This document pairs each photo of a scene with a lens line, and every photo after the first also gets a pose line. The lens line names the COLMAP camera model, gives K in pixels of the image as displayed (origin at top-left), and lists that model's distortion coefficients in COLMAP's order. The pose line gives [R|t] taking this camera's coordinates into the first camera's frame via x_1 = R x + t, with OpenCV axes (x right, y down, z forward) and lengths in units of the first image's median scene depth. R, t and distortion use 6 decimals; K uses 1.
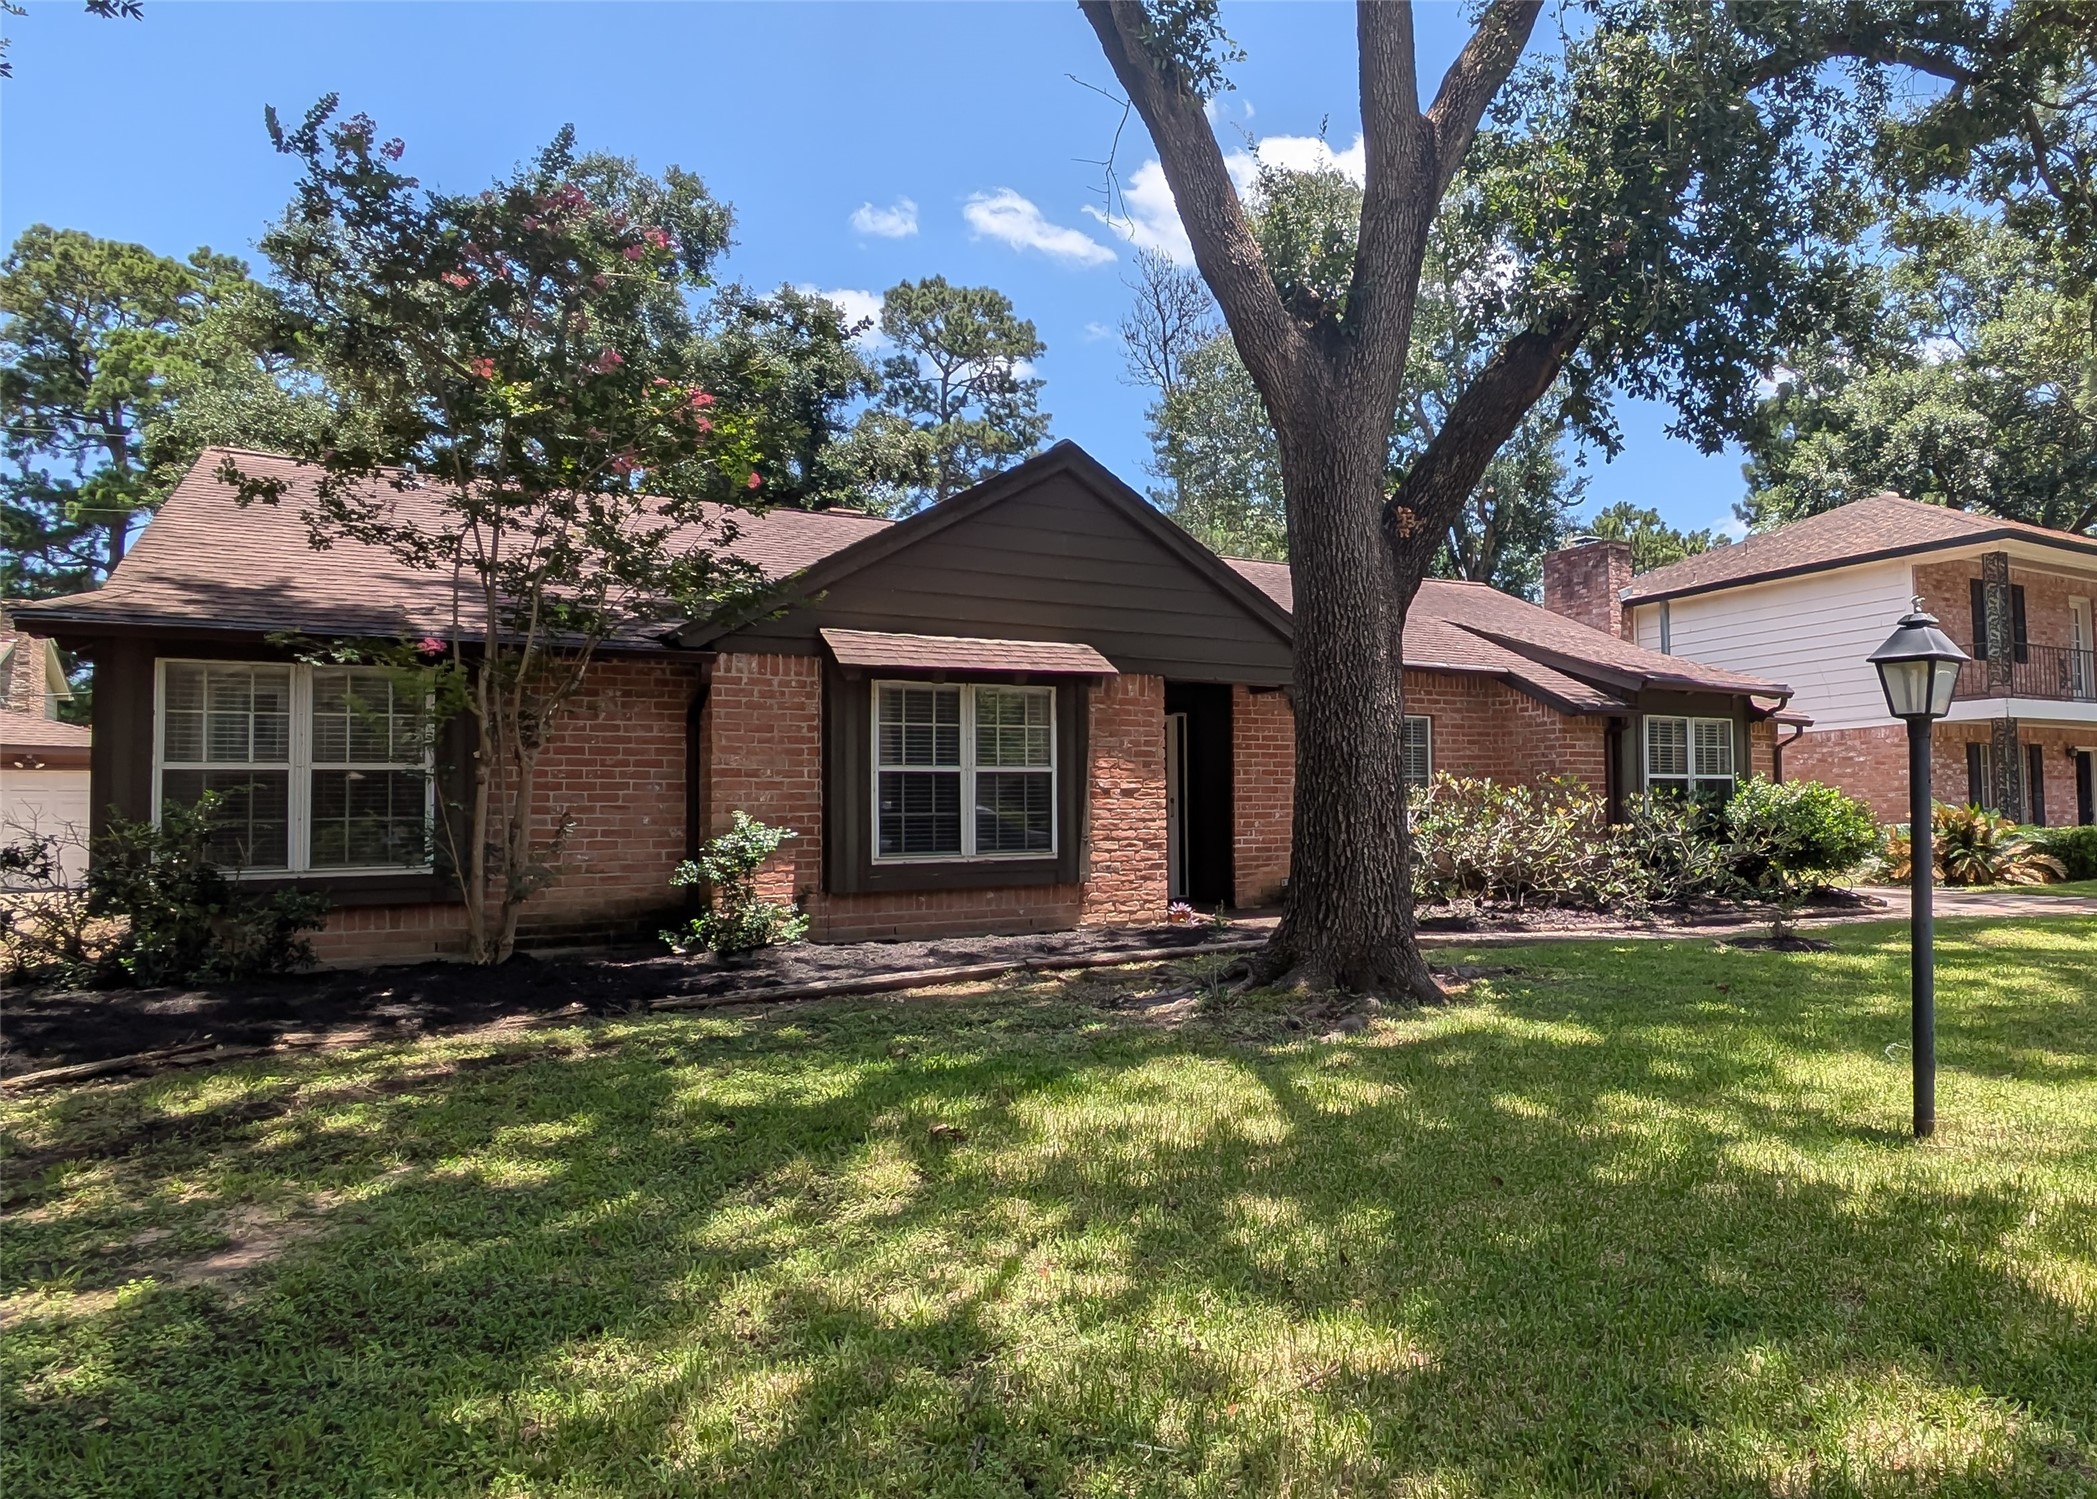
lens RADIAL K [[1294.4, 0, 1047.2], [0, 1294.4, 745.4], [0, 0, 1]] dist [0.005798, 0.000892]
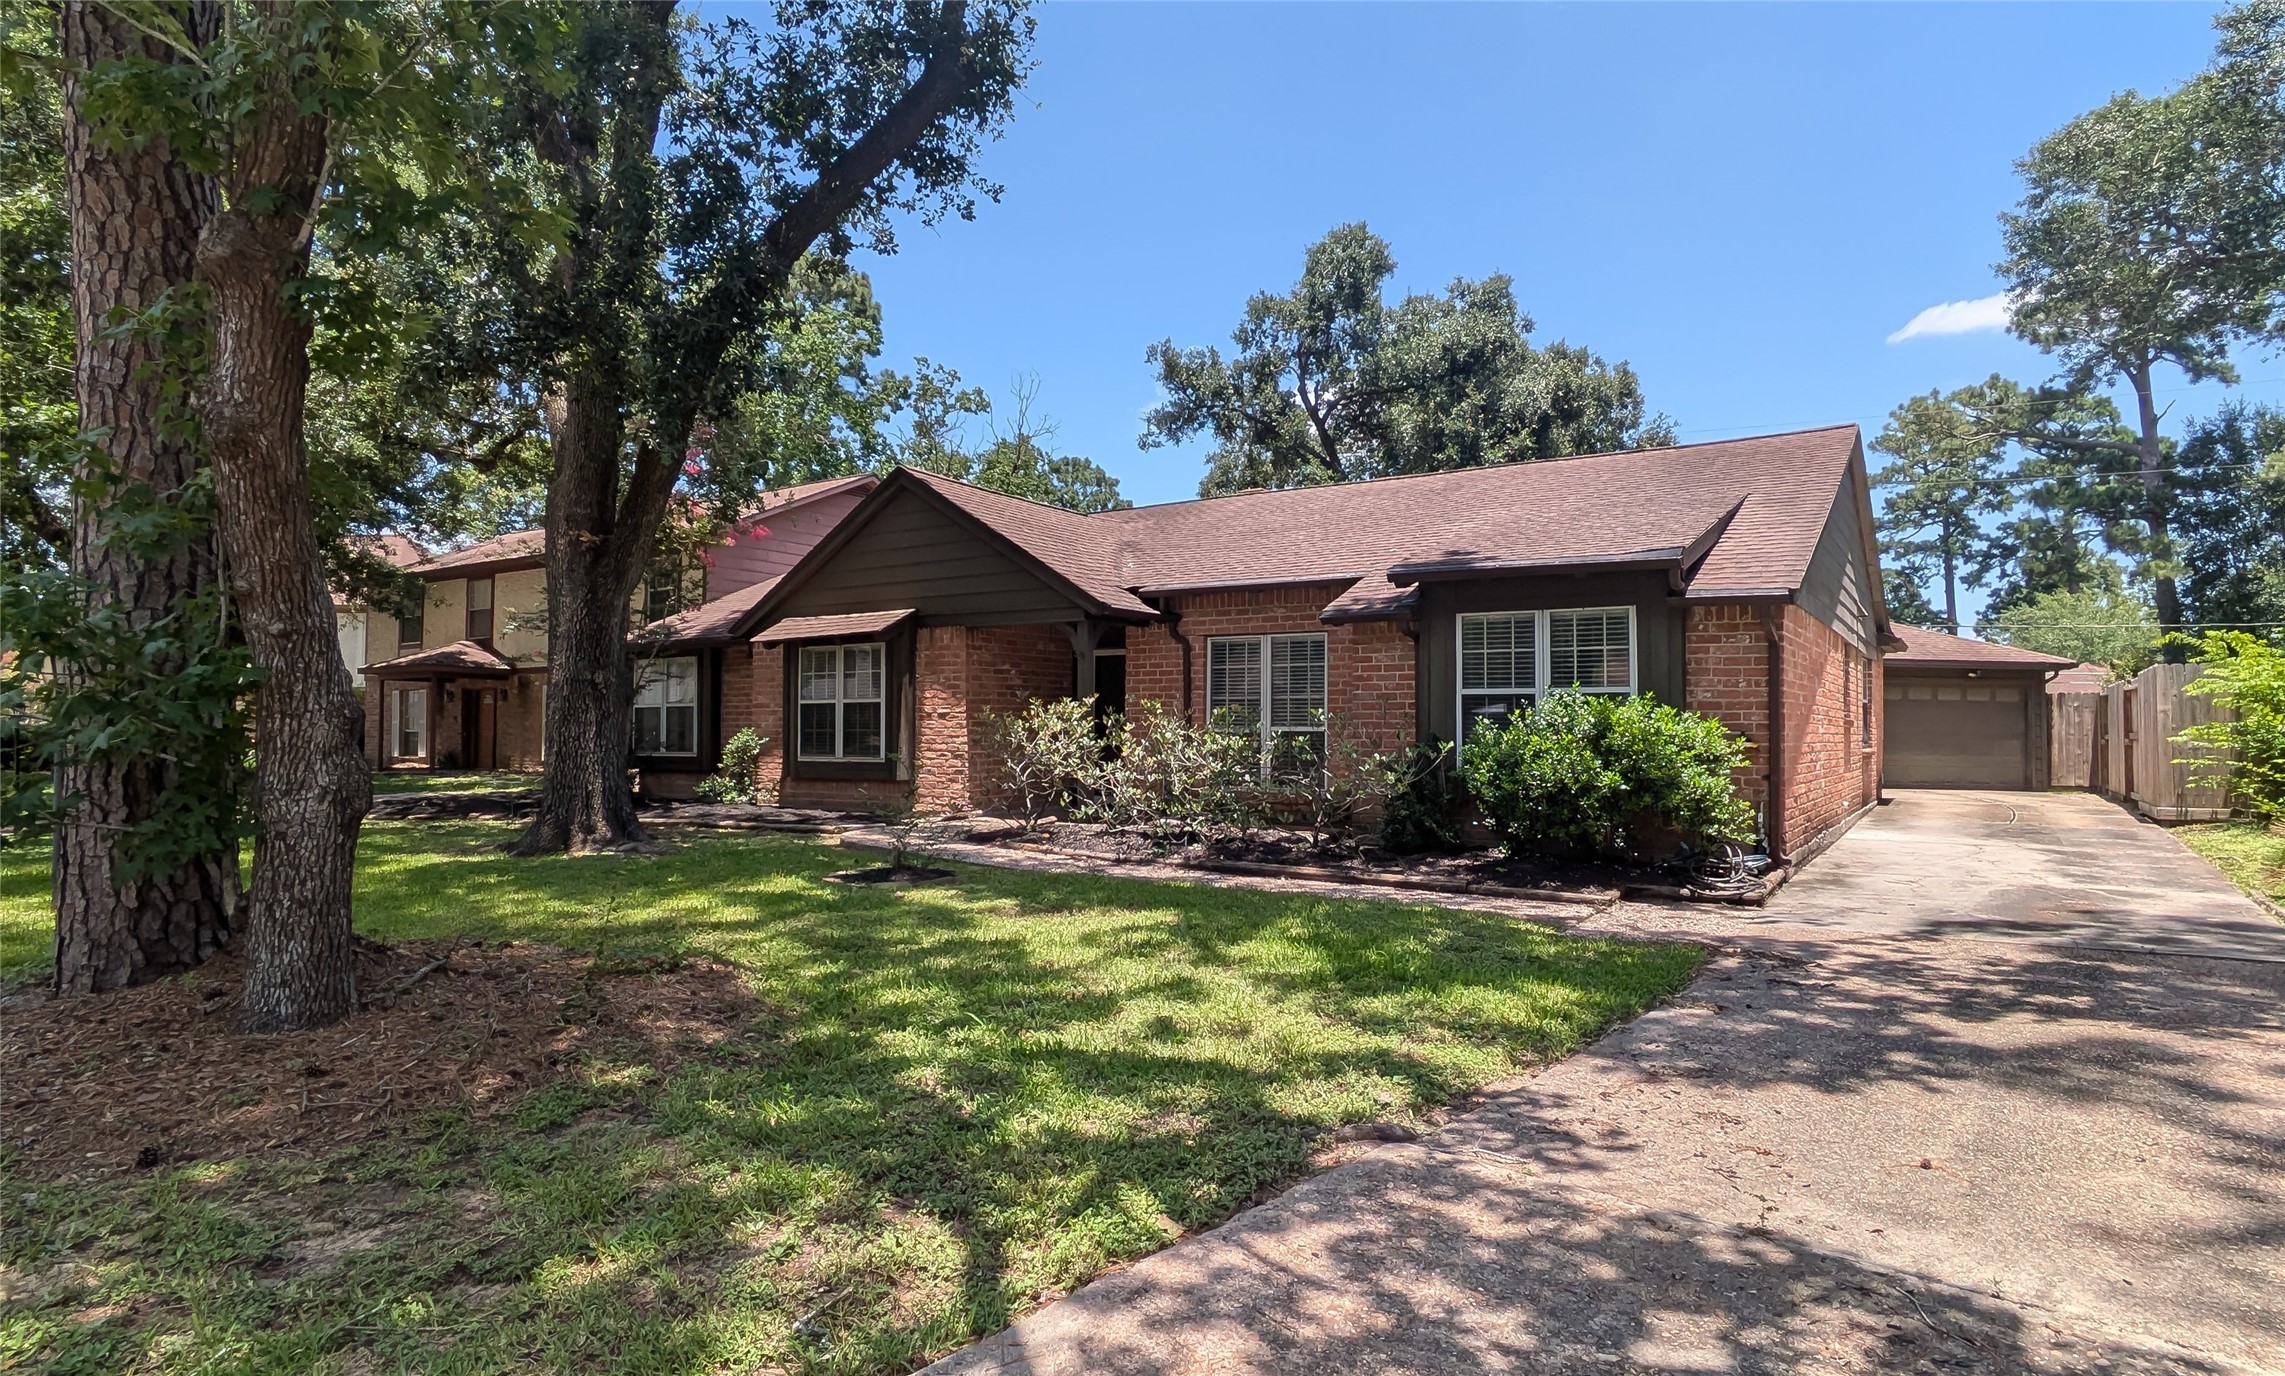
lens RADIAL K [[1109.8, 0, 1145.5], [0, 1109.8, 697.4], [0, 0, 1]] dist [-0.025738, -0.000302]
pose [[0.503949, -0.018195, -0.863541, 1.143696], [0.036660, 0.999328, 0.000338, 0.024879], [0.862955, -0.031827, 0.504278, 0.601725]]
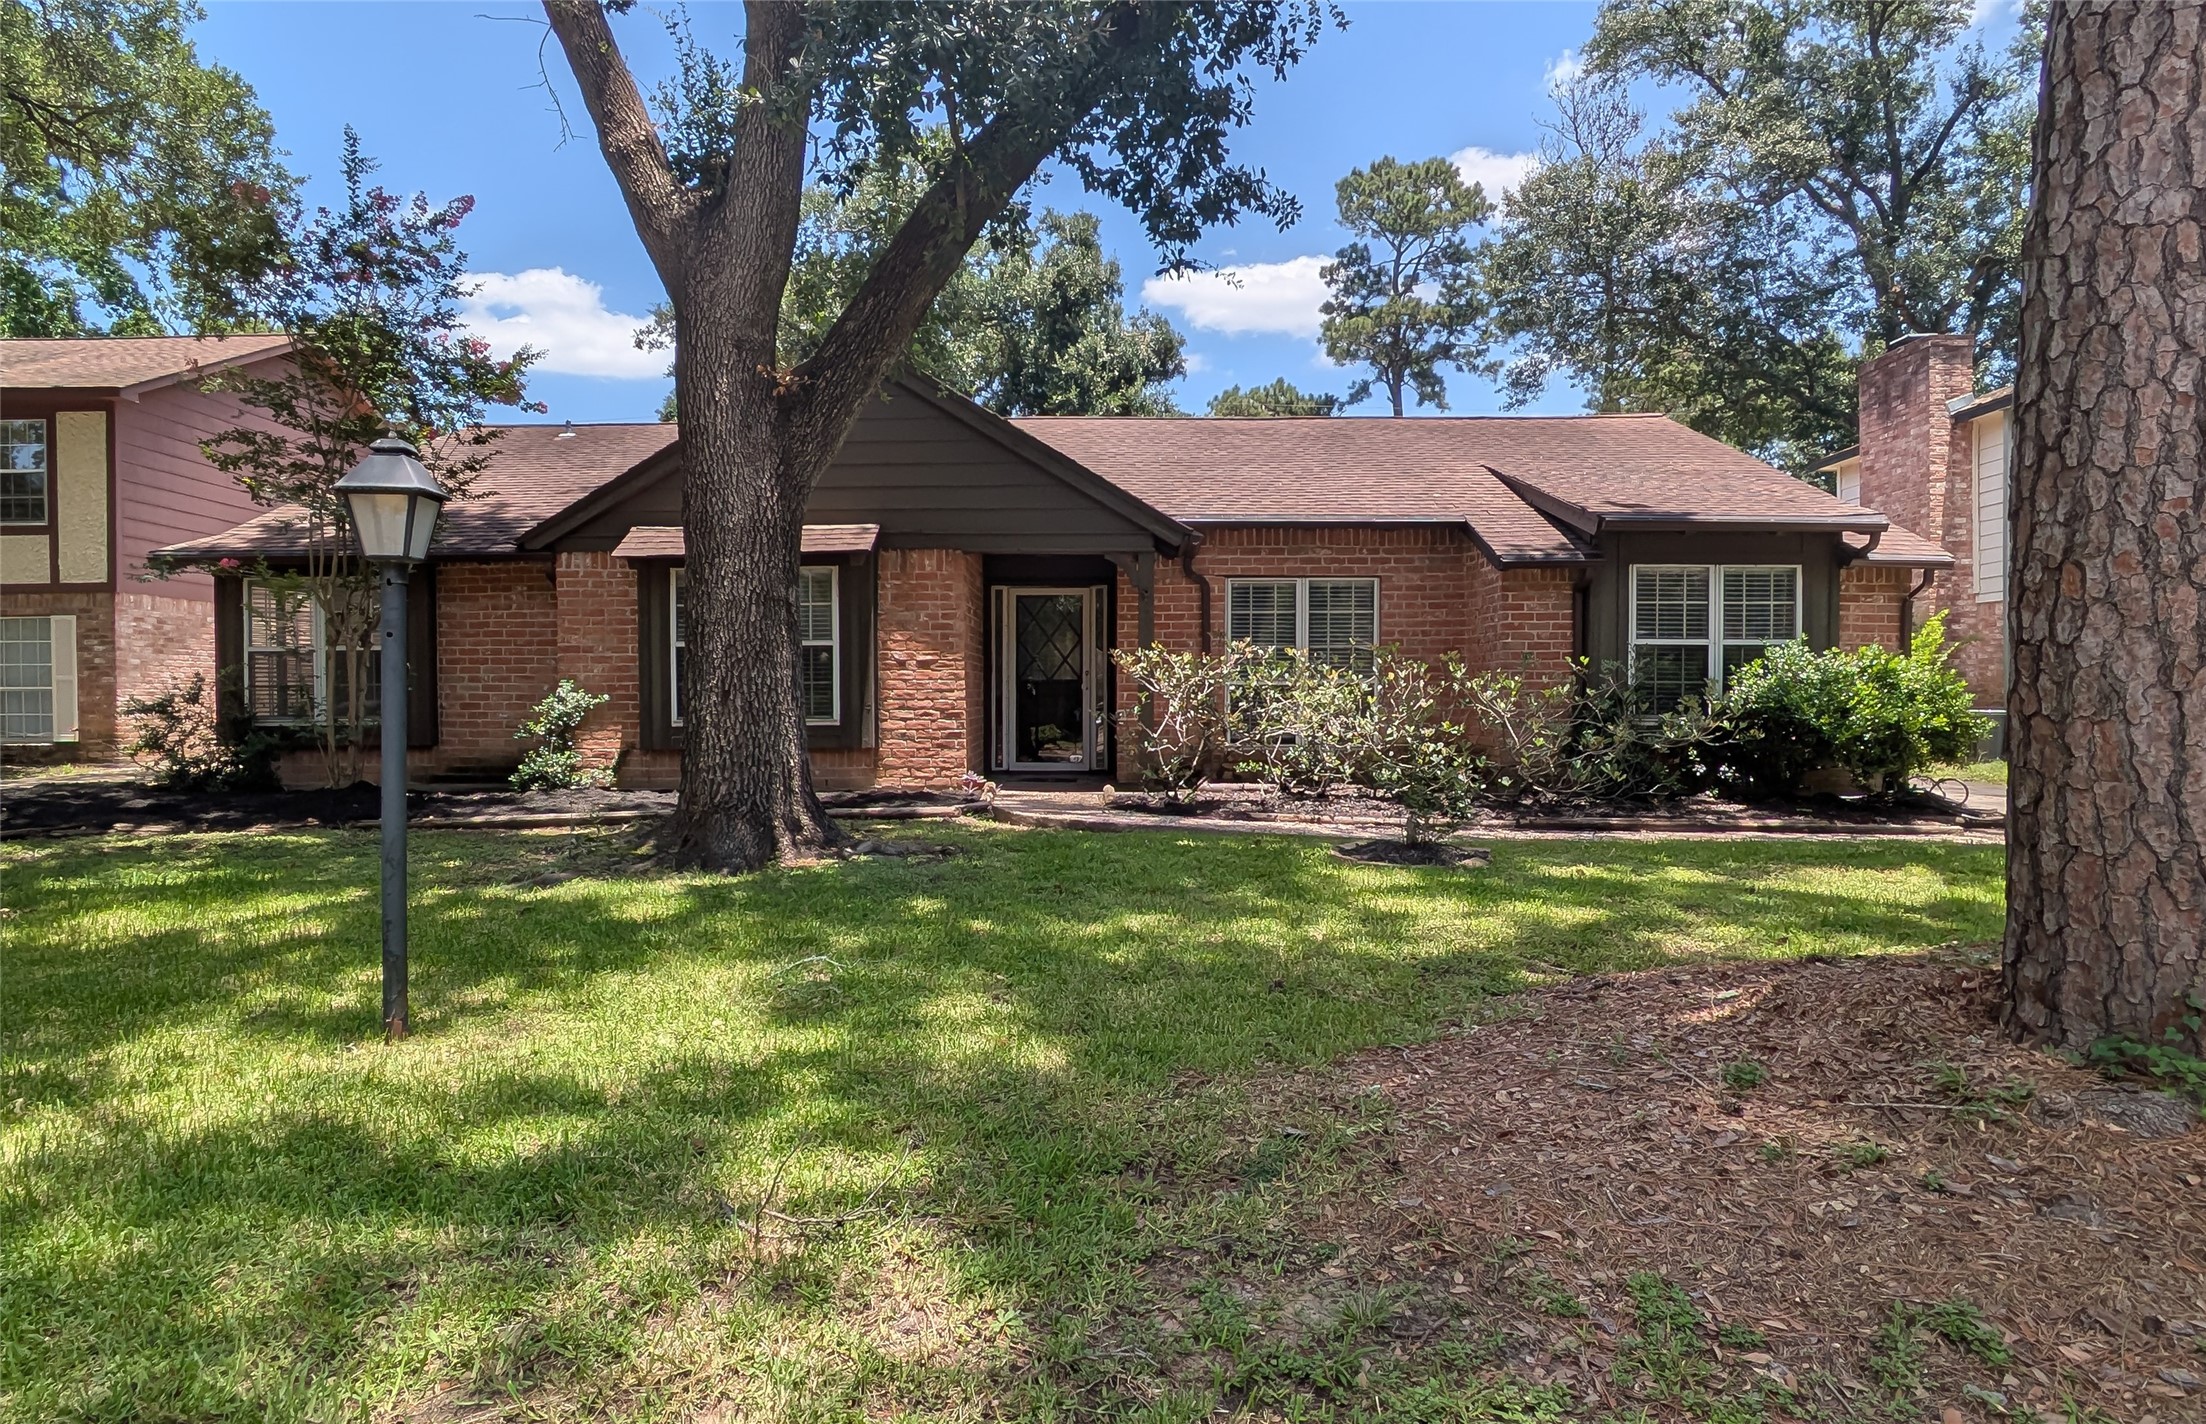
lens RADIAL K [[1174.7, 0, 1102.0], [0, 1174.7, 716.4], [0, 0, 1]] dist [-0.021627, -0.001173]
pose [[0.859727, 0.017055, -0.510470, 0.663498], [0.021093, 0.997404, 0.068848, 0.016328], [0.510319, -0.069957, 0.857135, 0.258562]]
